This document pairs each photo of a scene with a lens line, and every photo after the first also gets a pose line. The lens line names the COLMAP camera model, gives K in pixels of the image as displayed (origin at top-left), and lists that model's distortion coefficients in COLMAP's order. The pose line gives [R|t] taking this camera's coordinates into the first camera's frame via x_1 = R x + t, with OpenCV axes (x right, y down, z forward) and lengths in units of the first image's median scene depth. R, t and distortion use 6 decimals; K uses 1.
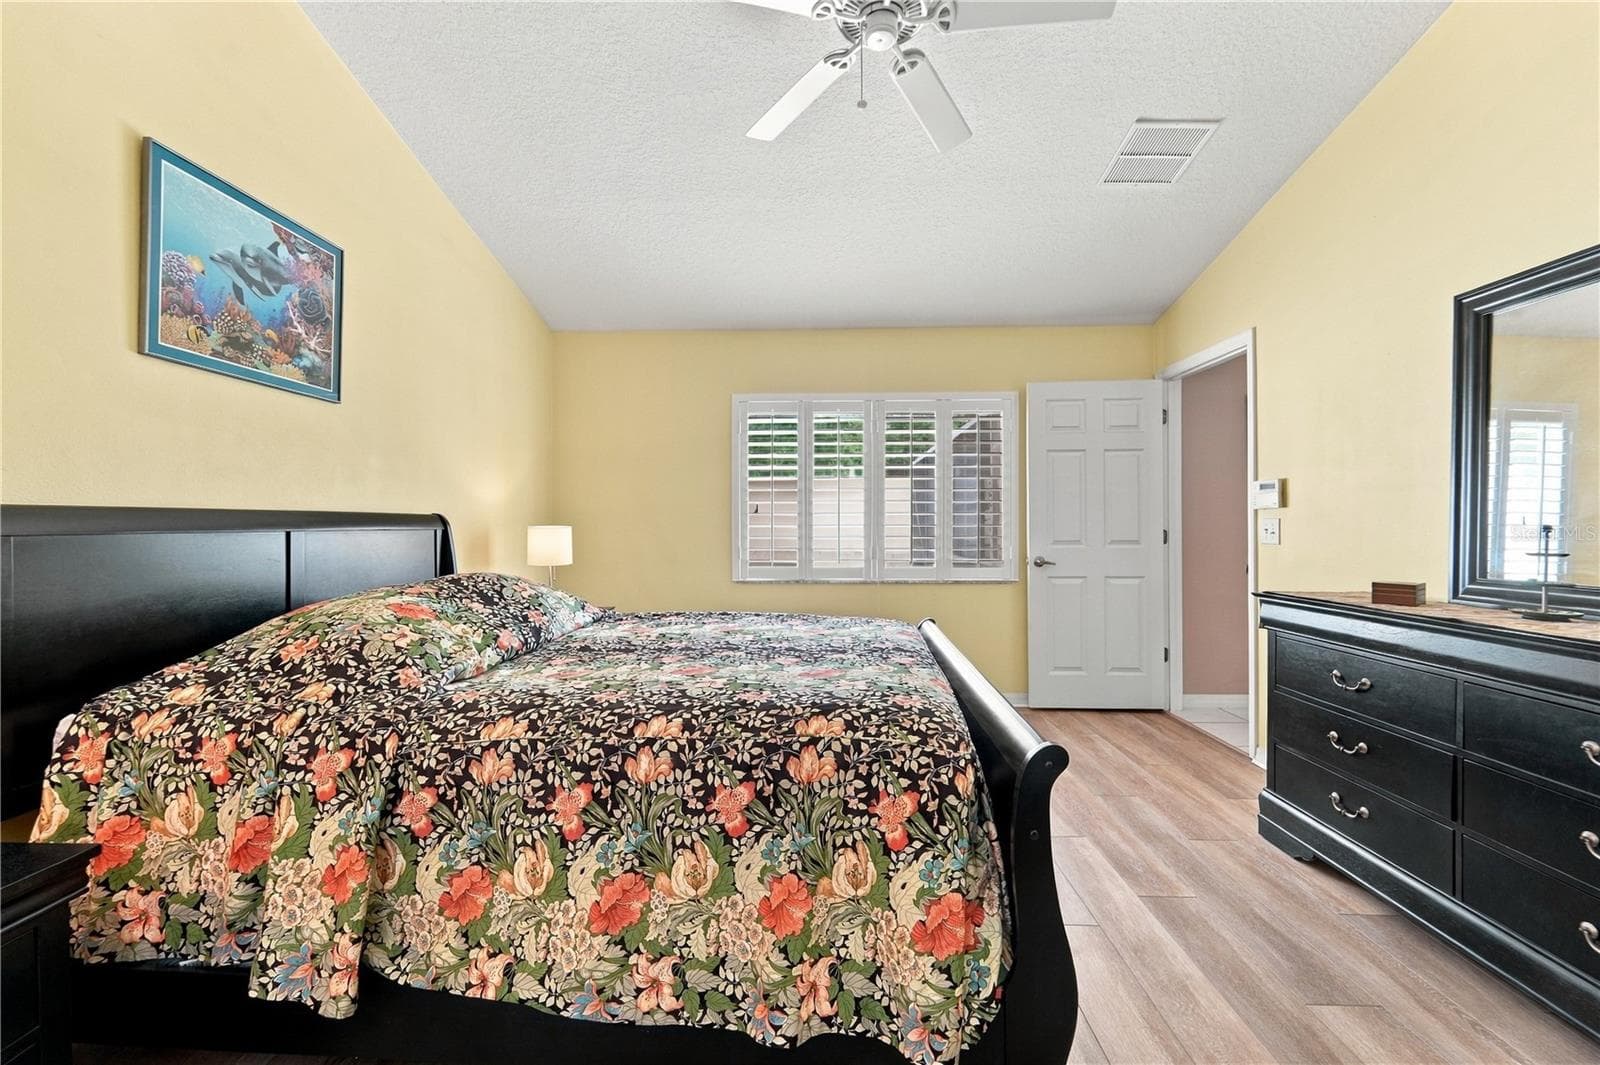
lens RADIAL K [[653.5, 0, 800.9], [0, 653.5, 531.7], [0, 0, 1]] dist [-0.000216, 0.000002]
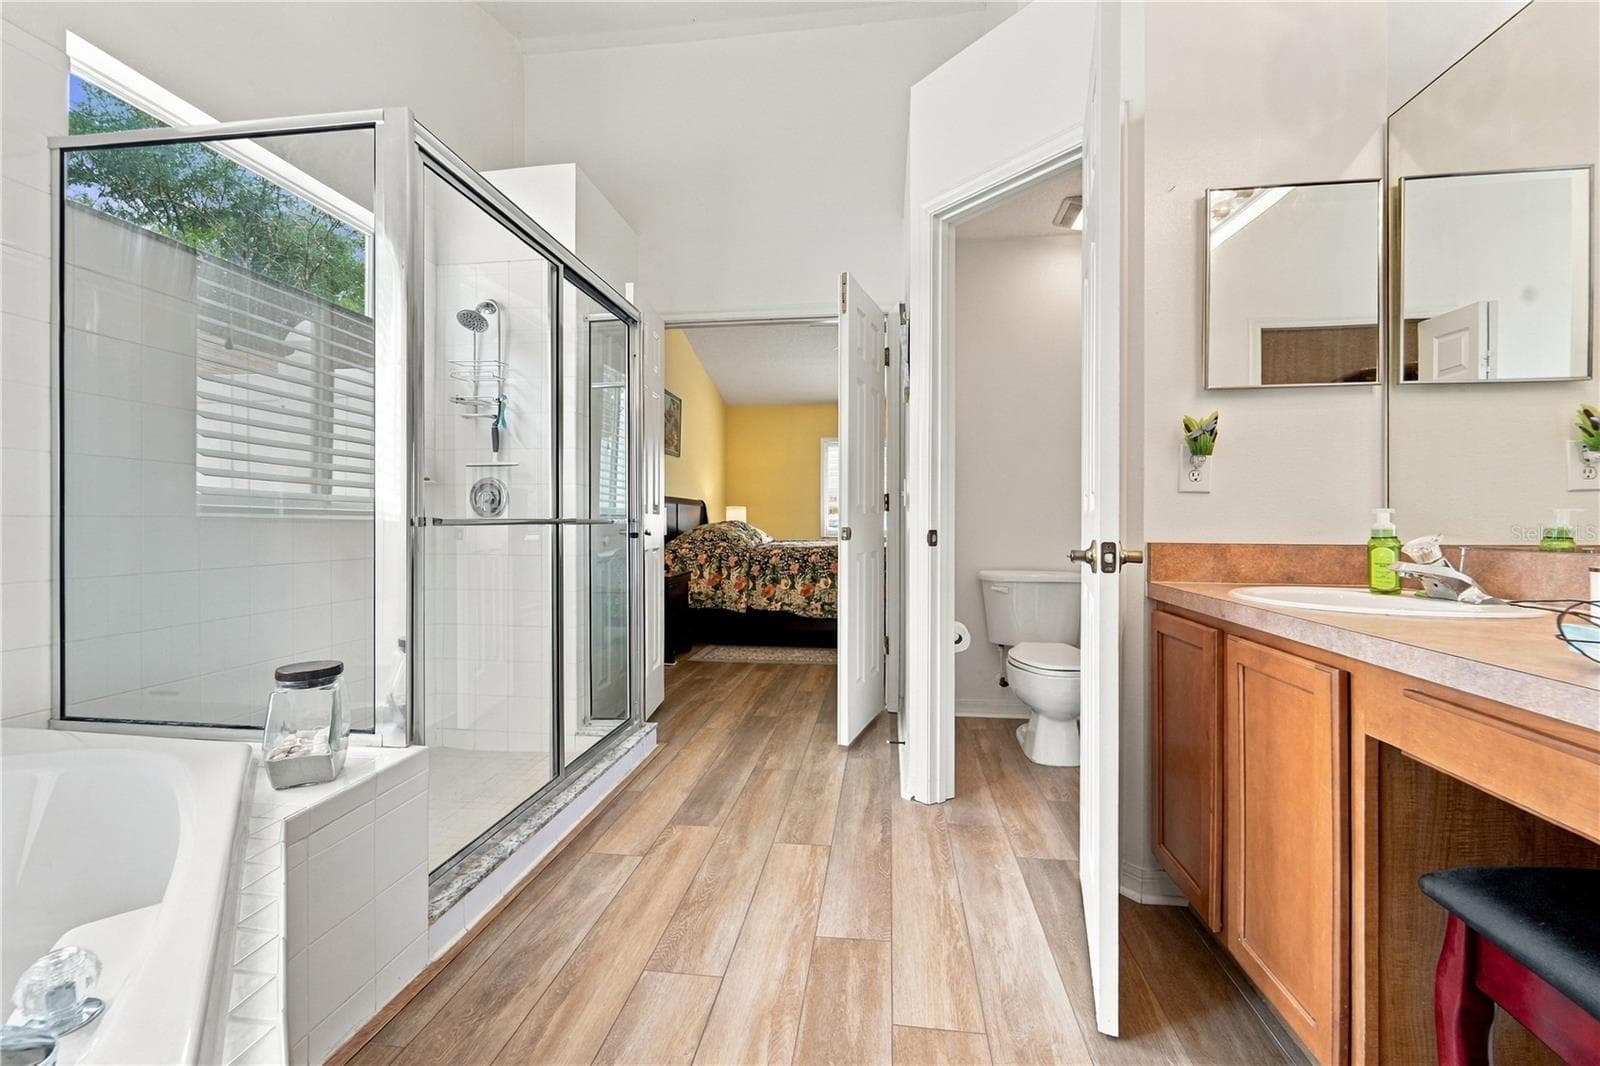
lens RADIAL K [[653.5, 0, 799.8], [0, 653.5, 525.1], [0, 0, 1]] dist [-0.000216, 0.000002]
pose [[0.995545, 0.003271, -0.094232, 0.061303], [-0.003273, 0.999995, 0.000133, 0.152076], [0.094232, 0.000176, 0.995550, -3.050762]]
